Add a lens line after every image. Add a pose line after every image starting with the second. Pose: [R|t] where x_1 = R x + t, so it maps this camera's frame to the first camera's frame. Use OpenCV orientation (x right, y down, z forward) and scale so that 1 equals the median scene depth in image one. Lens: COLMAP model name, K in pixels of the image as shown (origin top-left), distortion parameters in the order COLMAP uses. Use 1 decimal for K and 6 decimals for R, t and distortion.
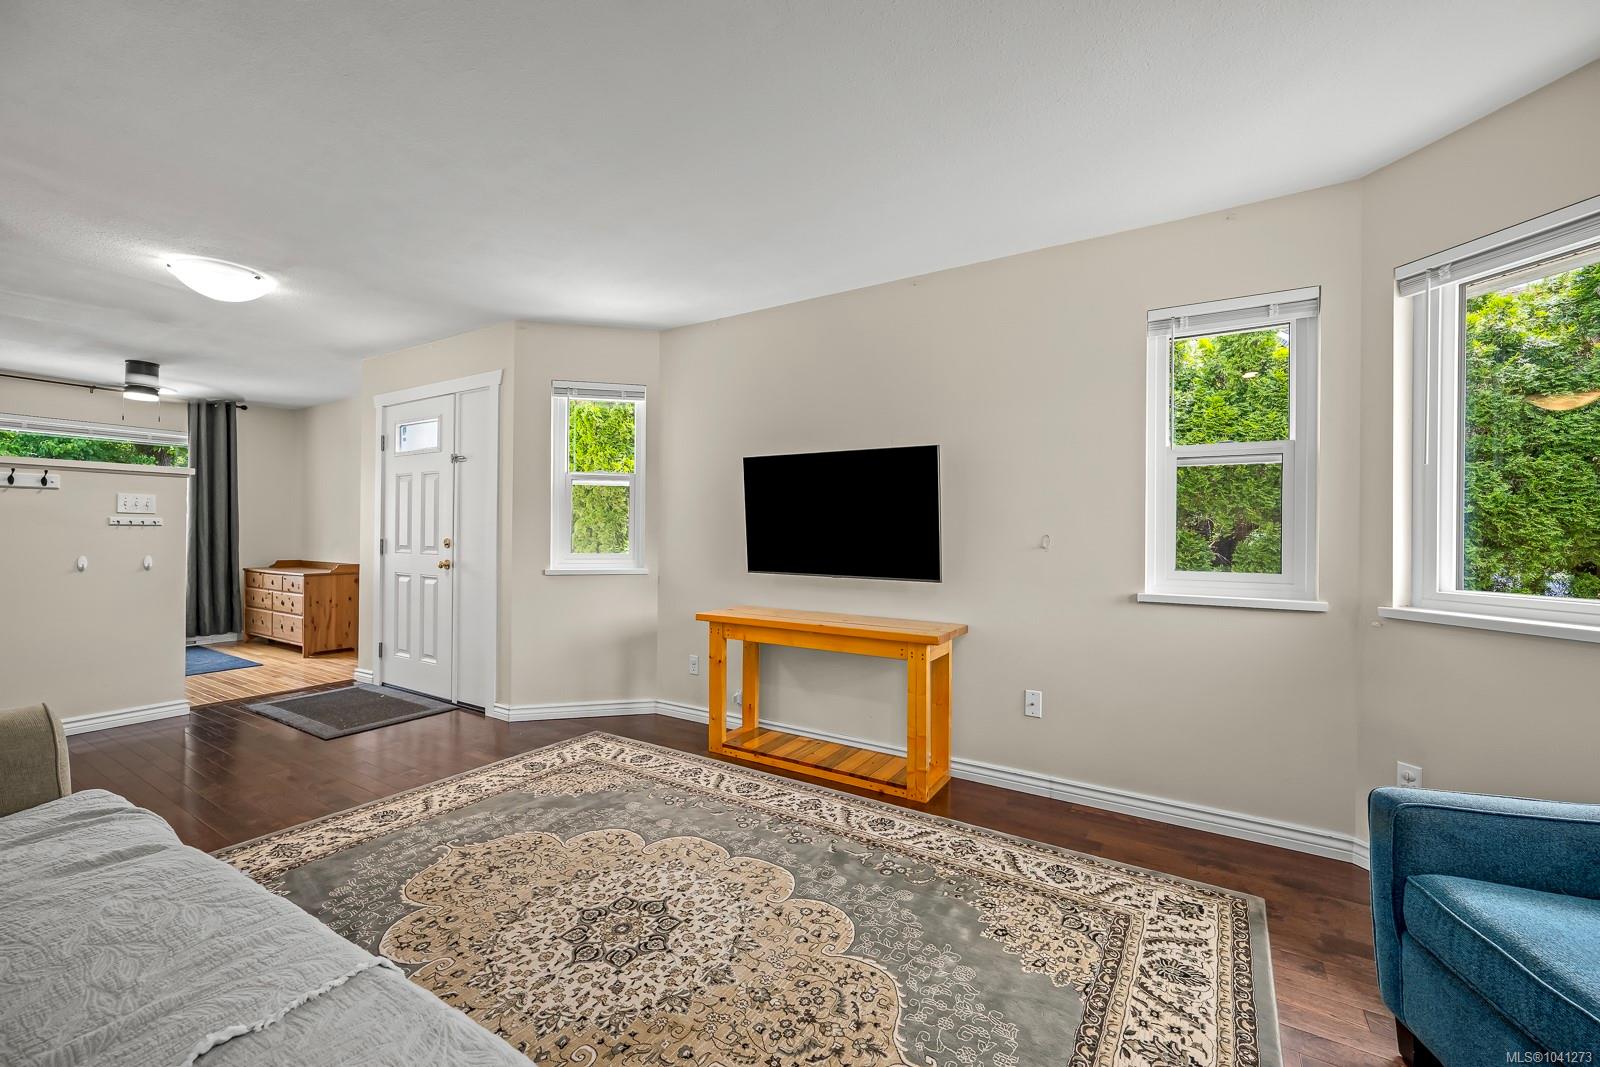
lens RADIAL K [[628.2, 0, 780.1], [0, 628.2, 535.7], [0, 0, 1]] dist [0.003690, 0.000201]
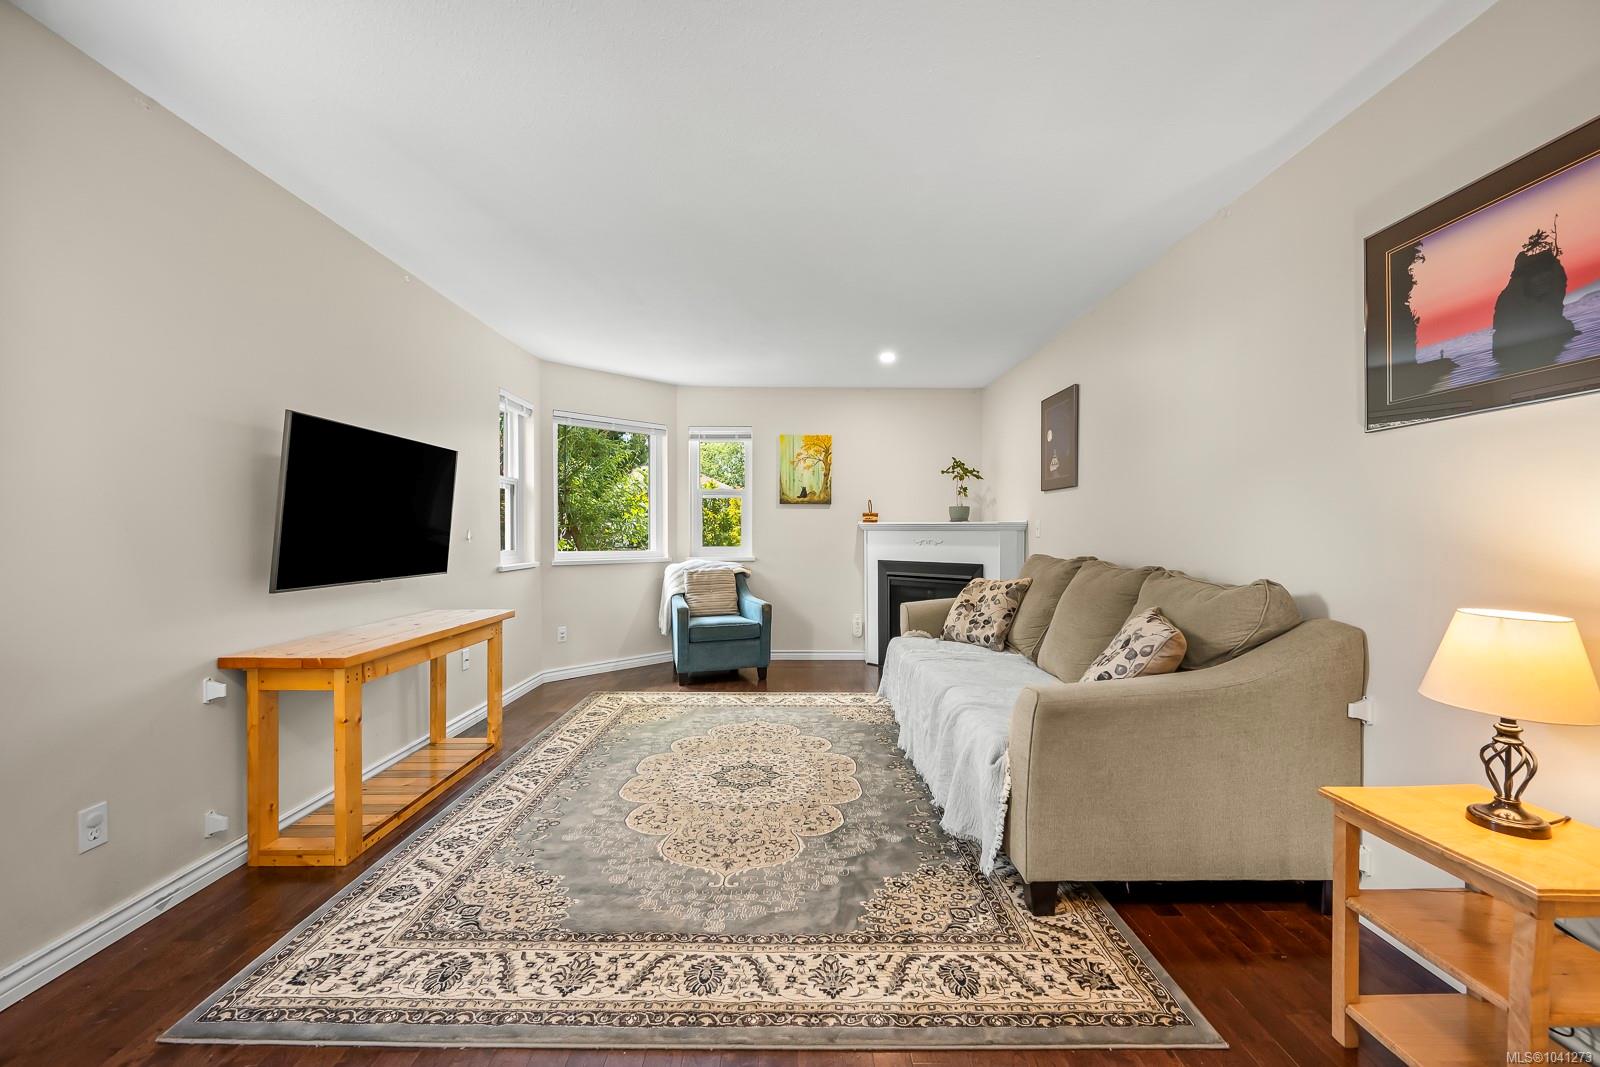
lens RADIAL K [[628.2, 0, 797.2], [0, 628.2, 534.5], [0, 0, 1]] dist [0.003690, 0.000201]
pose [[-0.535993, -0.013342, 0.844117, -0.999589], [-0.002194, 0.999894, 0.014411, -0.015342], [-0.844220, 0.005872, -0.535965, 1.037763]]
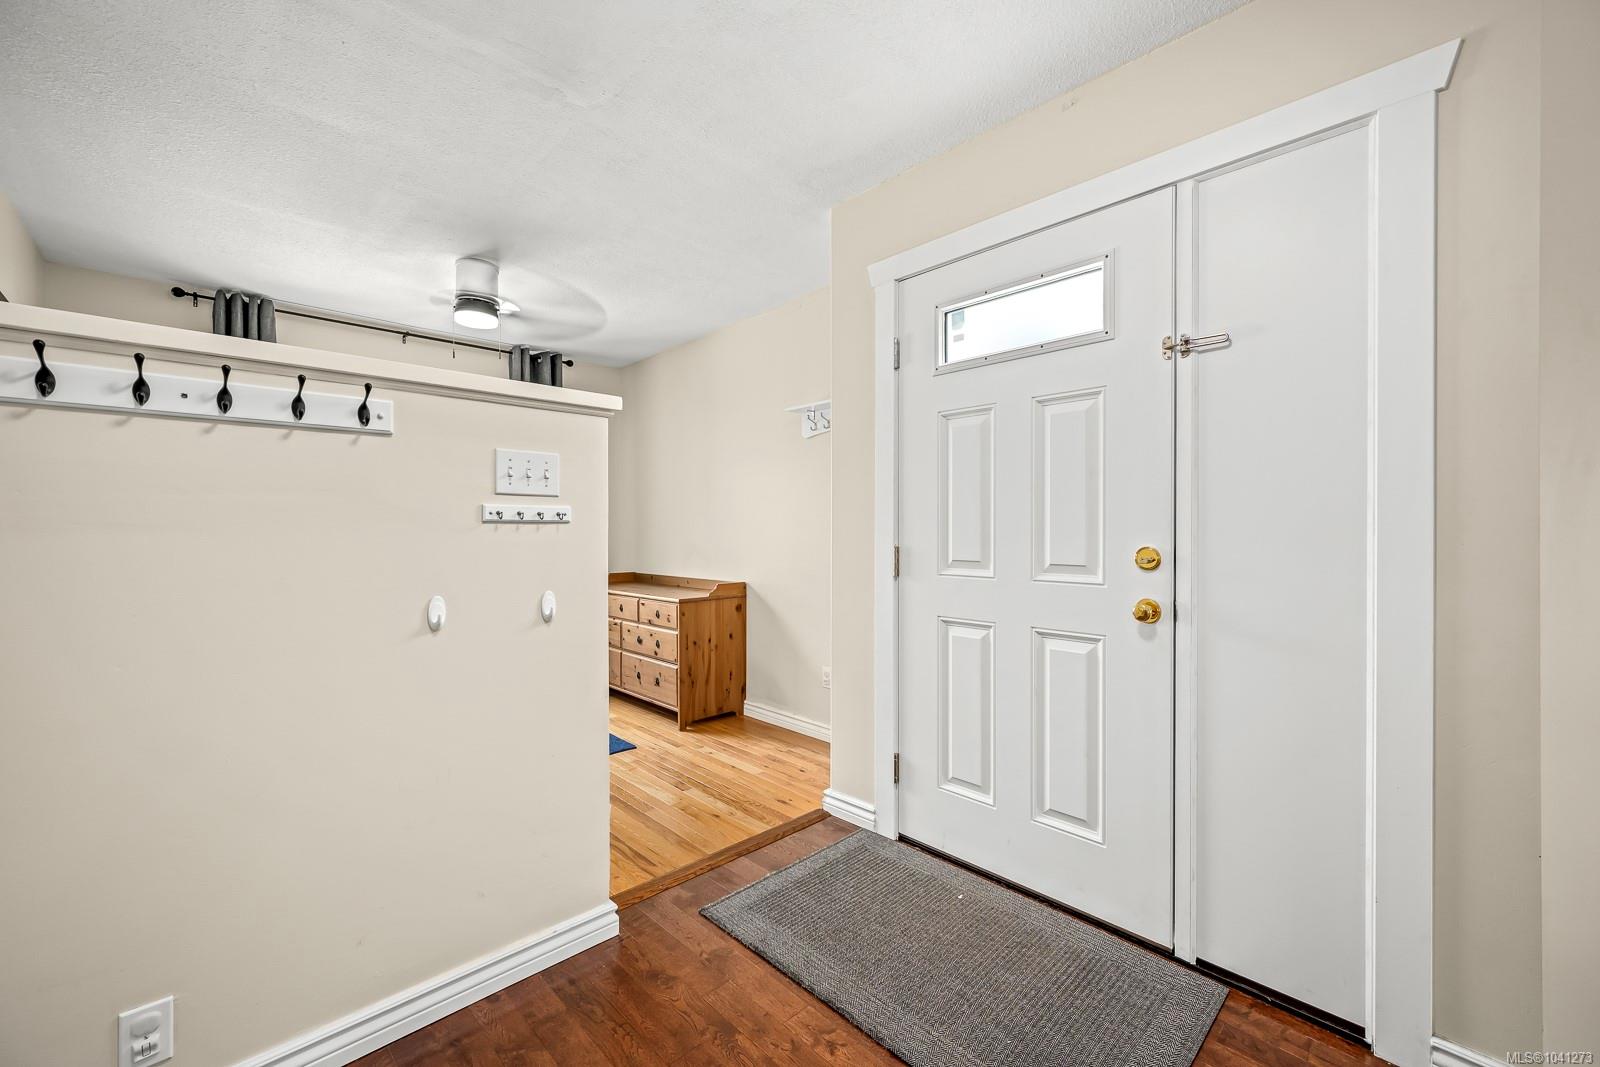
lens RADIAL K [[628.2, 0, 796.5], [0, 628.2, 539.6], [0, 0, 1]] dist [0.003690, 0.000201]
pose [[0.970630, -0.005273, -0.240519, -0.885509], [0.007663, 0.999930, 0.009002, -0.008398], [0.240455, -0.010580, 0.970603, 0.746786]]
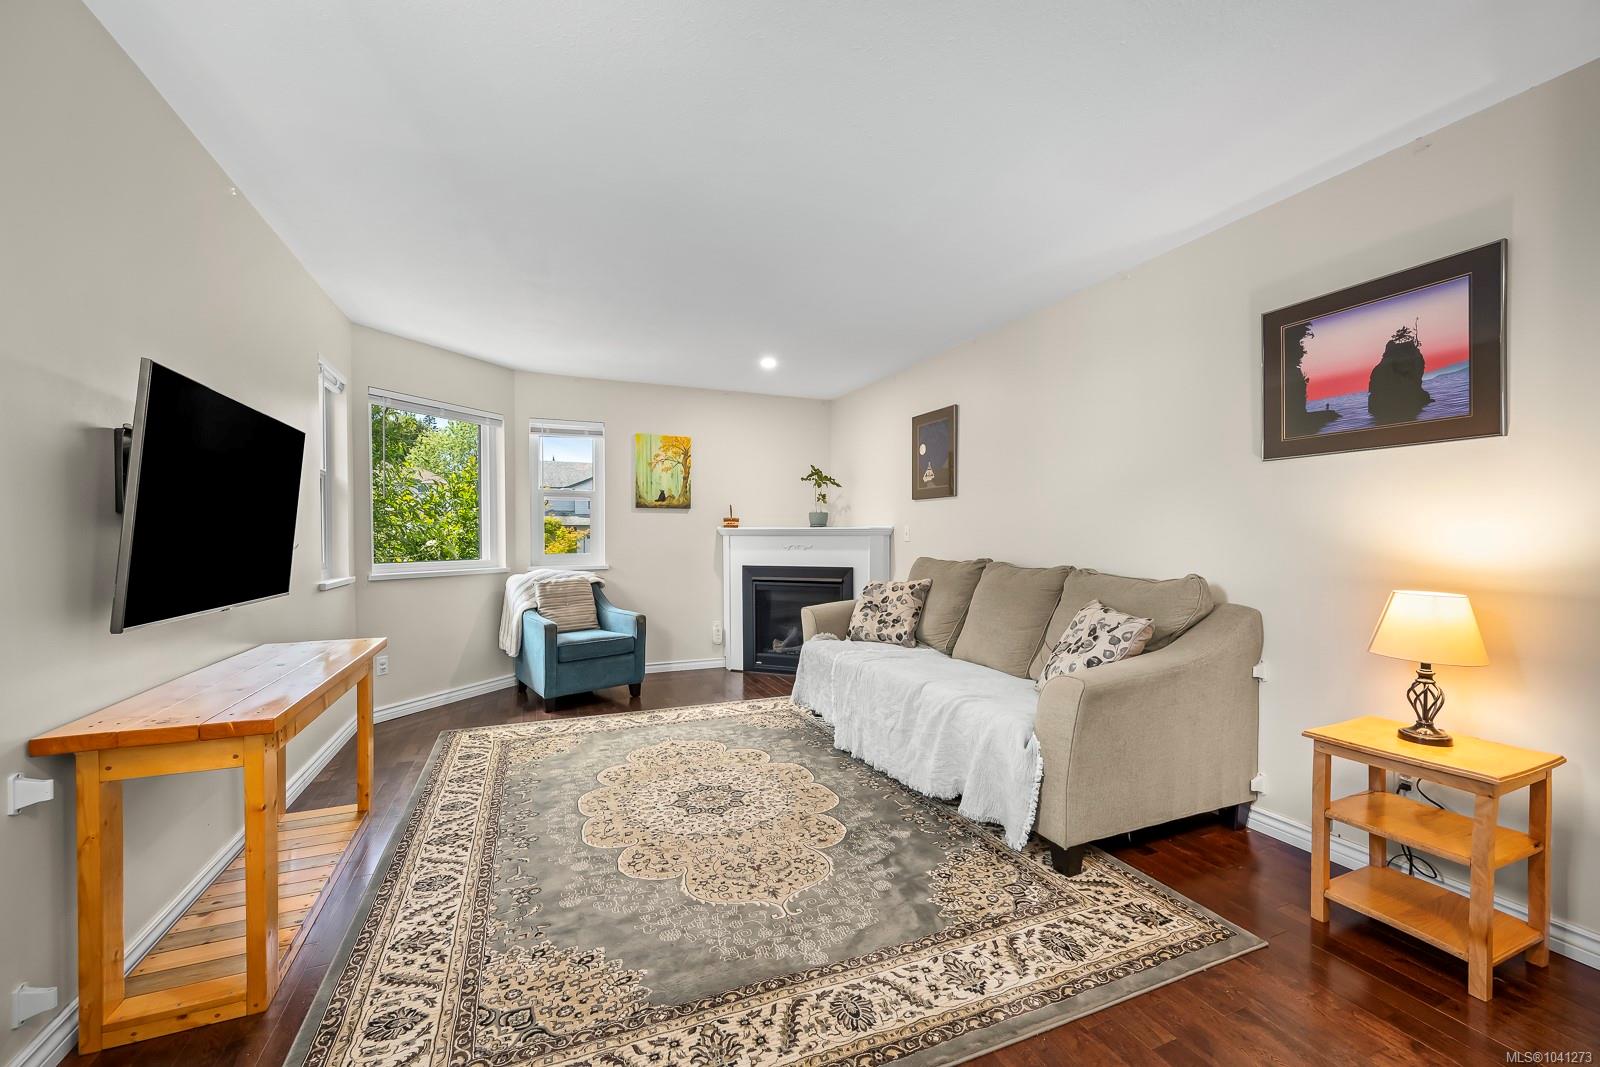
lens RADIAL K [[628.2, 0, 787.0], [0, 628.2, 542.1], [0, 0, 1]] dist [0.003690, 0.000201]
pose [[-0.812941, -0.012042, 0.582222, -0.758702], [-0.001918, 0.999836, 0.018001, -0.015858], [-0.582343, 0.013517, -0.812831, 1.253797]]
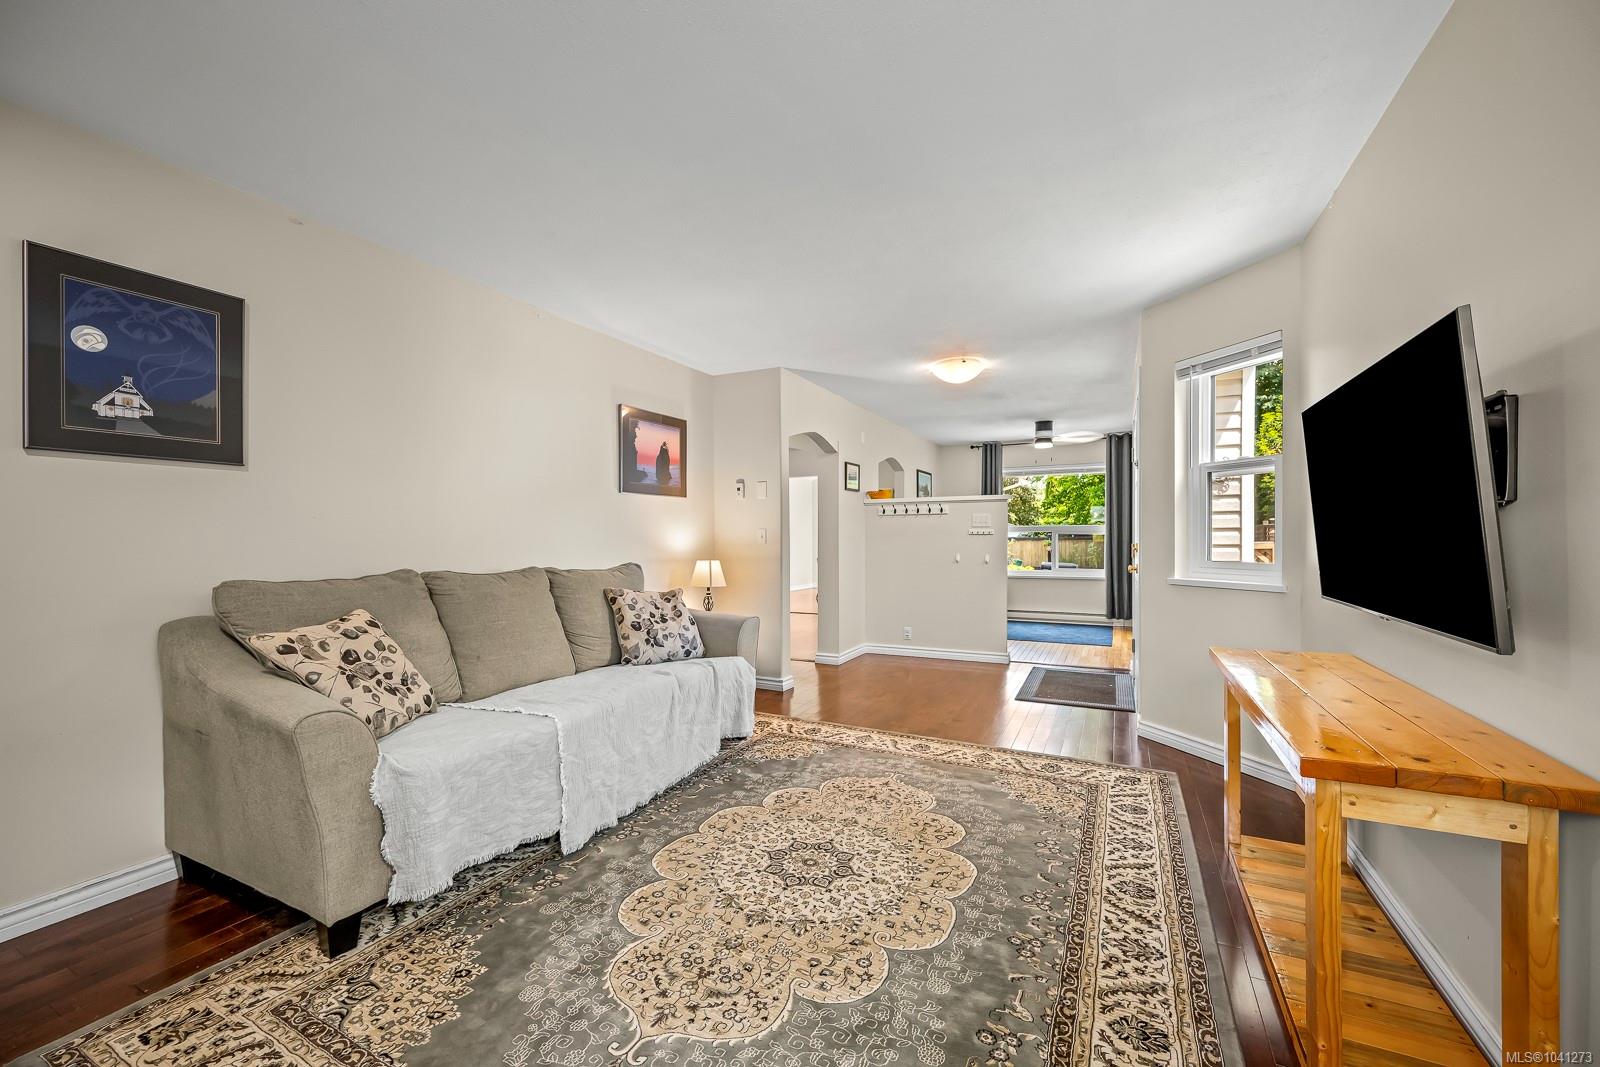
lens RADIAL K [[628.2, 0, 831.1], [0, 628.2, 542.8], [0, 0, 1]] dist [0.003690, 0.000201]
pose [[0.127511, -0.002967, -0.991833, 0.568639], [0.006816, 0.999975, -0.002115, 0.005093], [0.991814, -0.006491, 0.127528, 0.524796]]
